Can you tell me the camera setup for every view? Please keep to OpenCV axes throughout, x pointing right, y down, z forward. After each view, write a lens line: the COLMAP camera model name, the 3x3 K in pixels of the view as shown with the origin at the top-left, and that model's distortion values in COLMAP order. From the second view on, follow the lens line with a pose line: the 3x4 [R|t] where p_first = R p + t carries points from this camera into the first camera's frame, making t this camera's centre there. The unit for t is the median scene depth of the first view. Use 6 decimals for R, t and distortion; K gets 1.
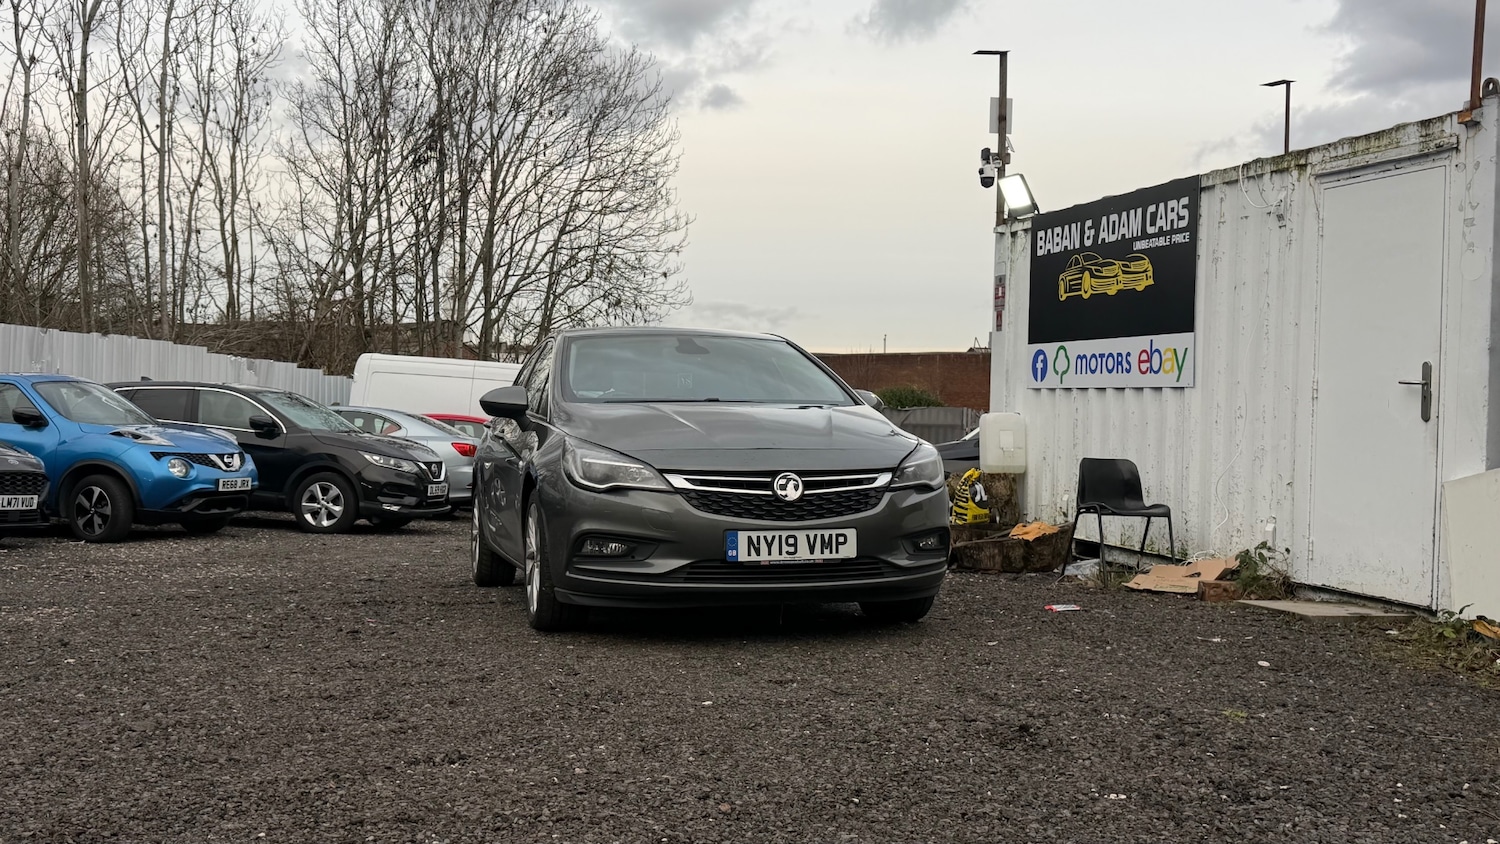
lens RADIAL K [[1482.3, 0, 751.4], [0, 1482.3, 416.3], [0, 0, 1]] dist [0.217115, -0.476297]
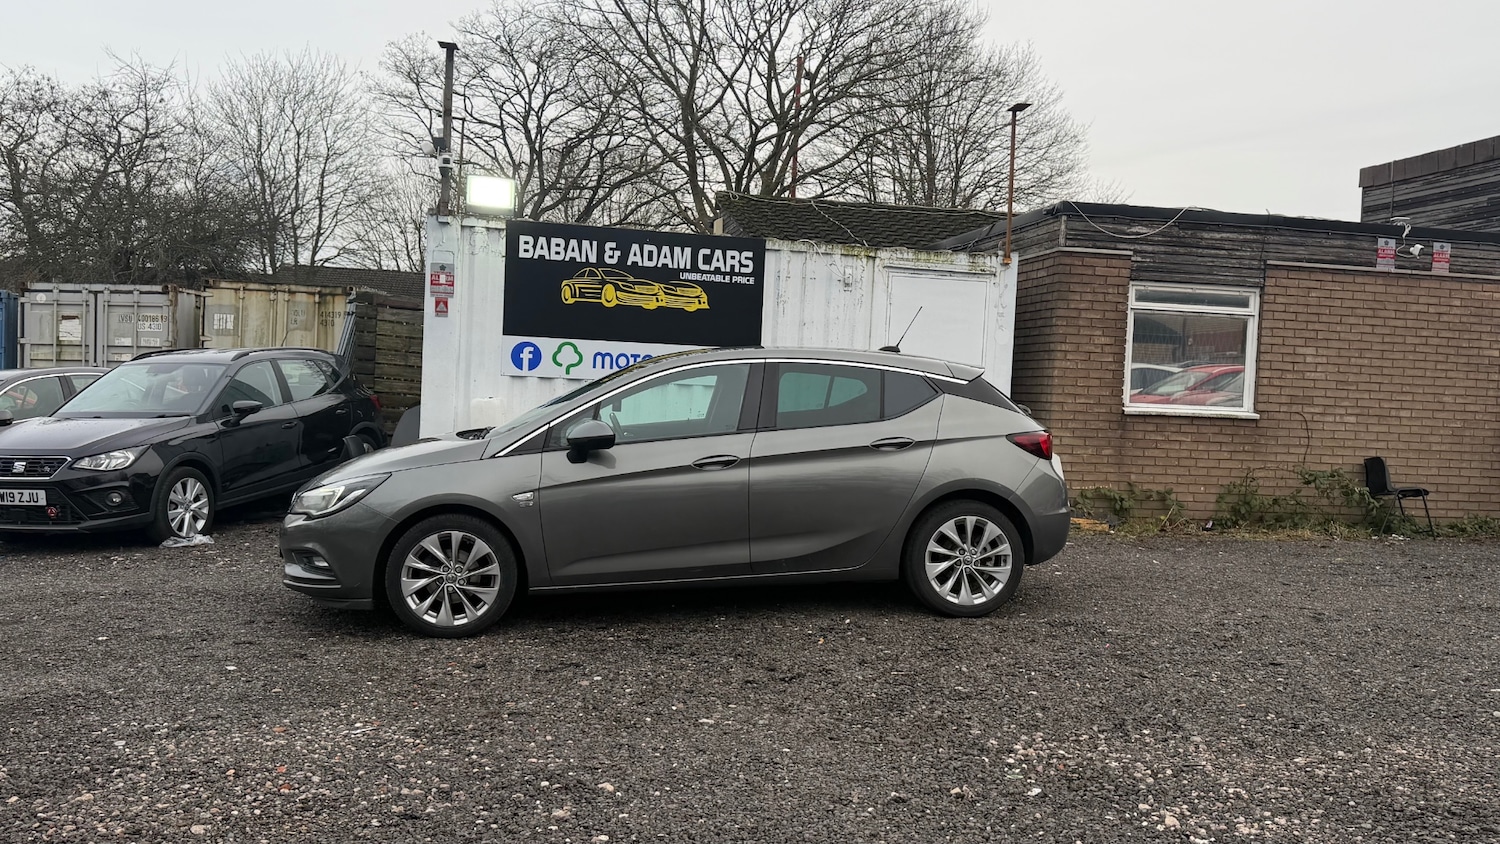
lens RADIAL K [[1195.2, 0, 756.0], [0, 1195.2, 430.6], [0, 0, 1]] dist [0.163844, -0.311777]
pose [[0.091524, -0.048220, 0.994635, -0.745674], [-0.034104, 0.998089, 0.051526, -0.032651], [-0.995219, -0.038636, 0.089704, 0.793349]]
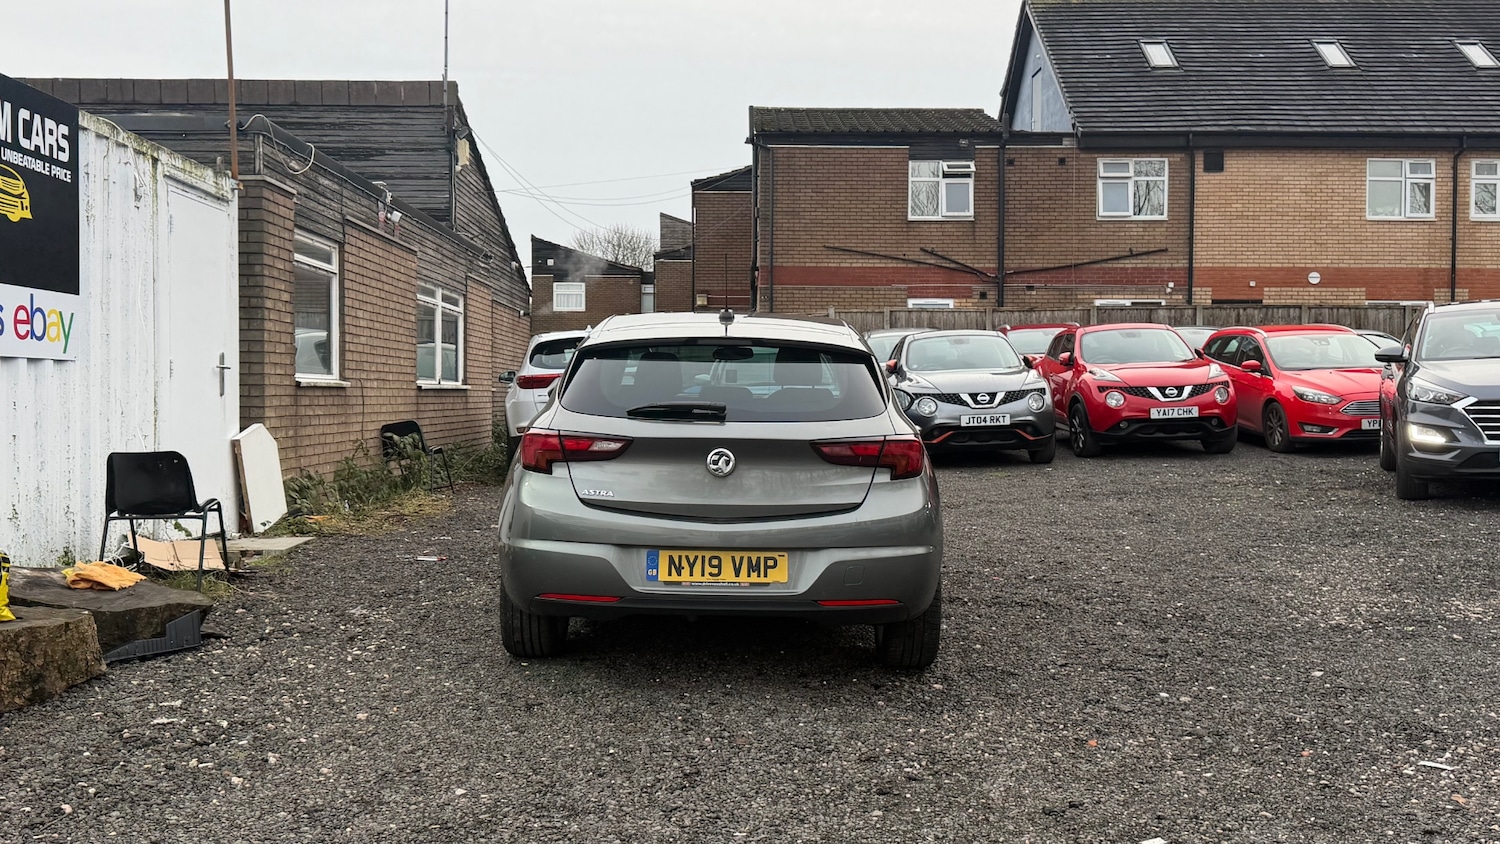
lens RADIAL K [[1361.0, 0, 750.0], [0, 1361.0, 422.0], [0, 0, 1]] dist [0.159490, -0.313145]
pose [[-0.963619, -0.026645, 0.265947, -0.240135], [-0.019293, 0.999357, 0.030220, -0.014223], [-0.266581, 0.023990, -0.963514, 1.452081]]
